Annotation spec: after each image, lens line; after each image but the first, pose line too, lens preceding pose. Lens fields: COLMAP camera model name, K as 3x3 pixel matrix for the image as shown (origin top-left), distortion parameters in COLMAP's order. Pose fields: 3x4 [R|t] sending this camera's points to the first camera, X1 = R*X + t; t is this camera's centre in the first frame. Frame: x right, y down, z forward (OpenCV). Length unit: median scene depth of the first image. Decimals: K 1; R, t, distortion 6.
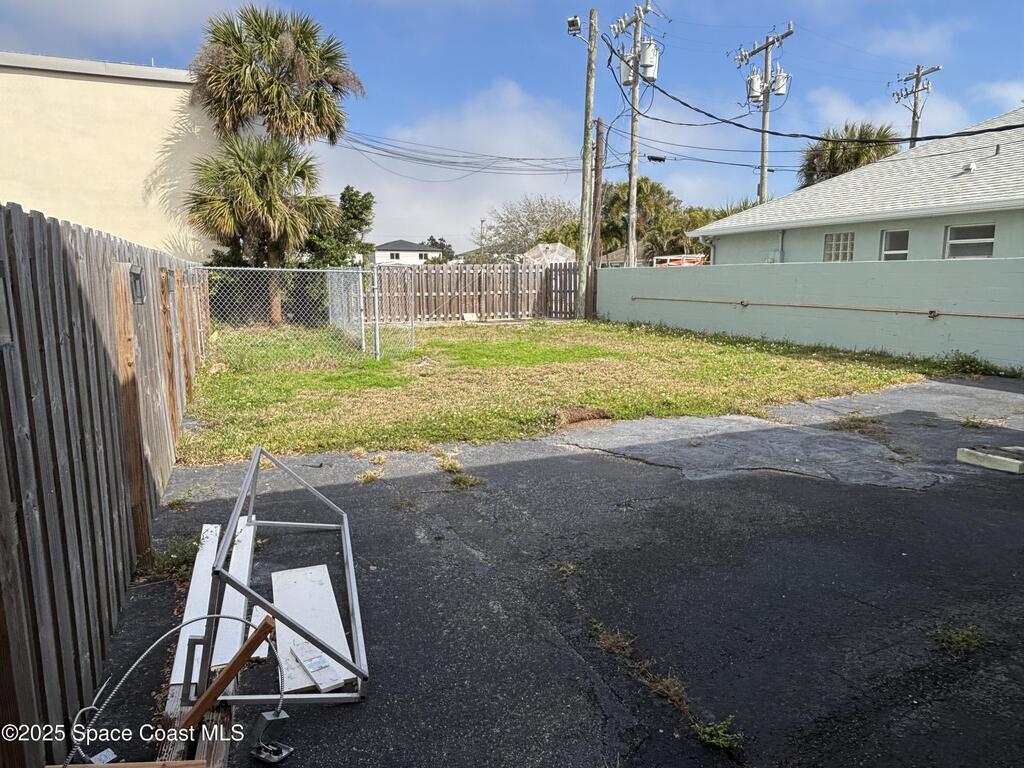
lens RADIAL K [[648.2, 0, 511.9], [0, 648.2, 379.0], [0, 0, 1]] dist [-0.008001, -0.001269]
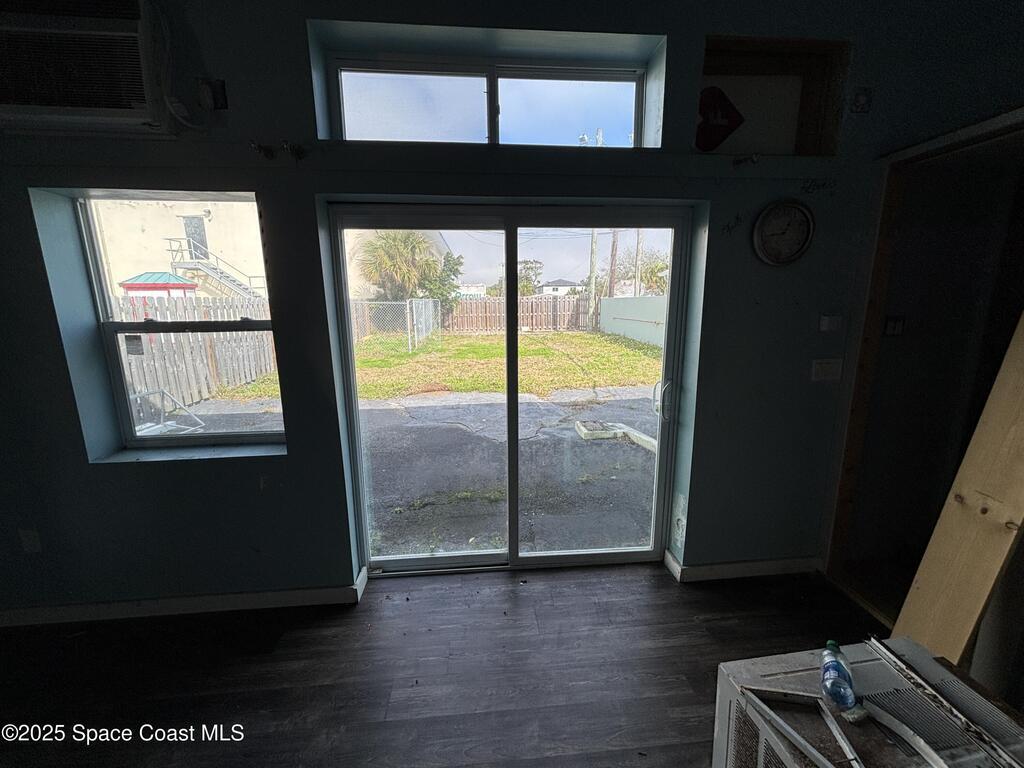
lens RADIAL K [[409.6, 0, 512.7], [0, 409.6, 385.6], [0, 0, 1]] dist [-0.002812, -0.000103]
pose [[0.947691, 0.050189, -0.315218, 0.274768], [-0.036052, 0.998072, 0.050524, -0.005690], [0.317146, -0.036517, 0.947673, 0.014032]]
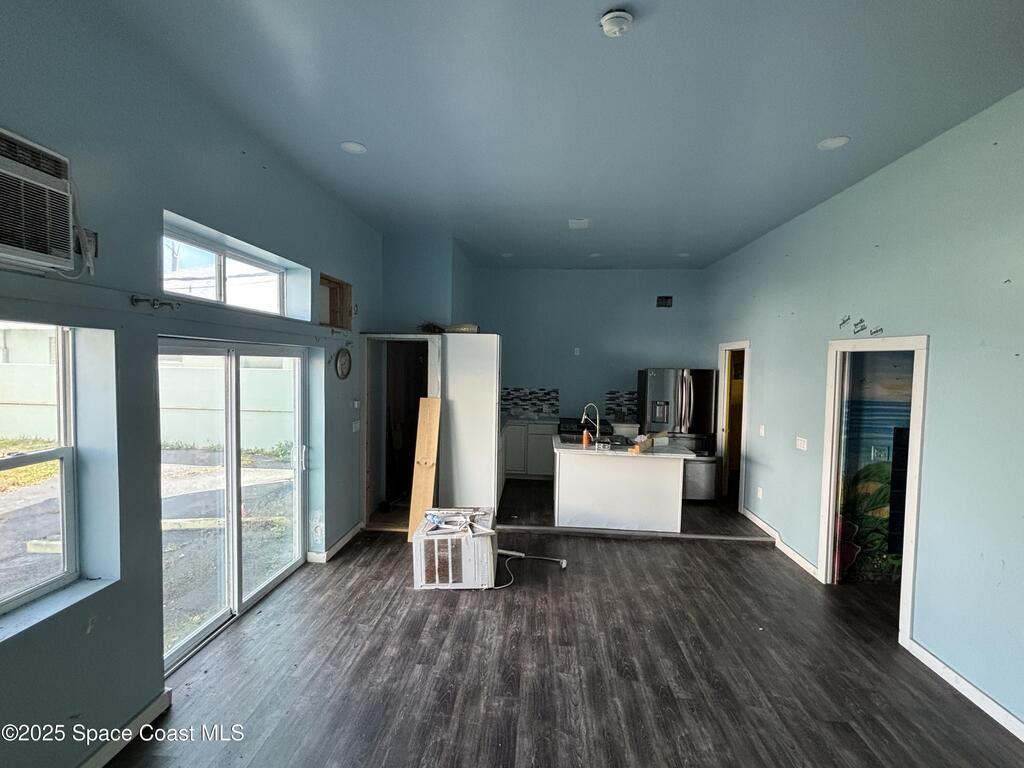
lens RADIAL K [[445.2, 0, 510.4], [0, 445.2, 380.4], [0, 0, 1]] dist [-0.000524, 0.000055]
pose [[0.462938, -0.031192, 0.885842, -1.111658], [0.123928, 0.991842, -0.029840, -0.096768], [-0.877685, 0.123595, 0.463027, -0.633566]]
